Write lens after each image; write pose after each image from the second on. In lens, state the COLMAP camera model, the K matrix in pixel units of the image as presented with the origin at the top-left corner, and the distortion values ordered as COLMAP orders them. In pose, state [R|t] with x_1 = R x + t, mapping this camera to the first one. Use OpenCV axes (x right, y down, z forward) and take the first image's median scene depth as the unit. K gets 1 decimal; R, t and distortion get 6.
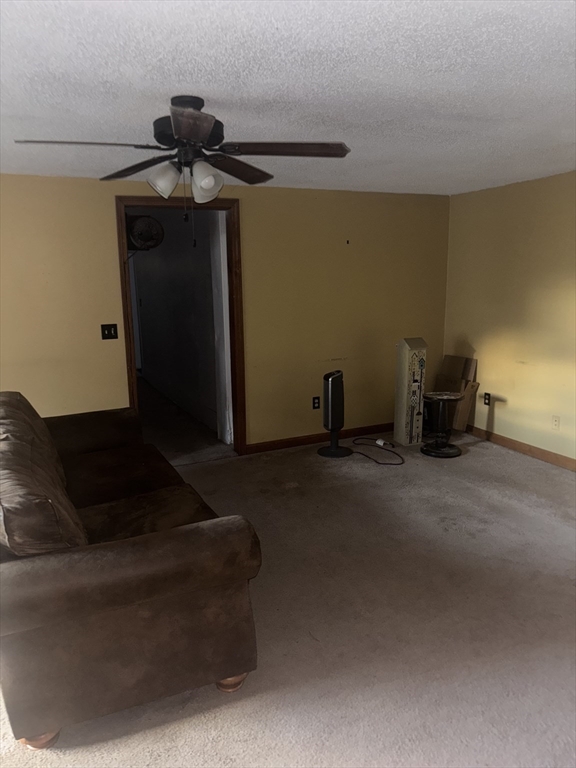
lens RADIAL K [[578.0, 0, 281.7], [0, 578.0, 389.3], [0, 0, 1]] dist [0.053185, -0.036485]
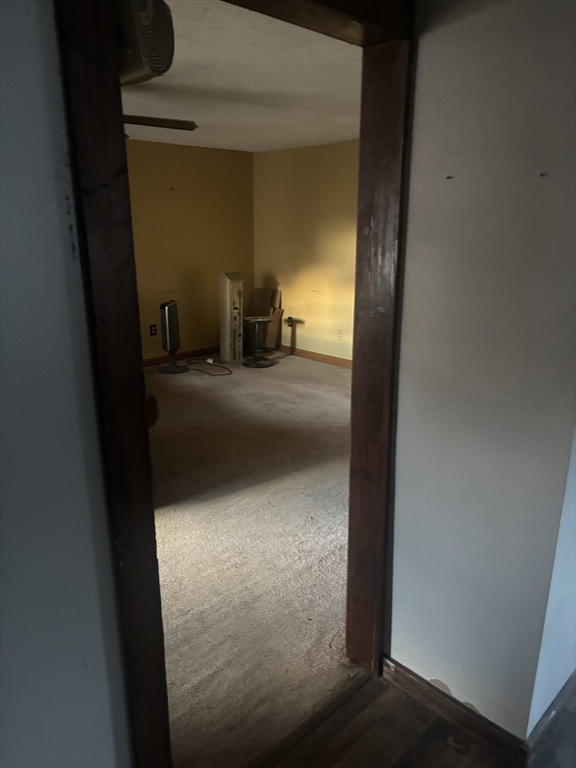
lens RADIAL K [[578.0, 0, 292.0], [0, 578.0, 384.3], [0, 0, 1]] dist [0.053185, -0.036485]
pose [[0.936461, -0.075621, 0.342524, -0.091168], [0.048661, 0.995050, 0.086642, 0.046314], [-0.347381, -0.064469, 0.935505, -0.202812]]
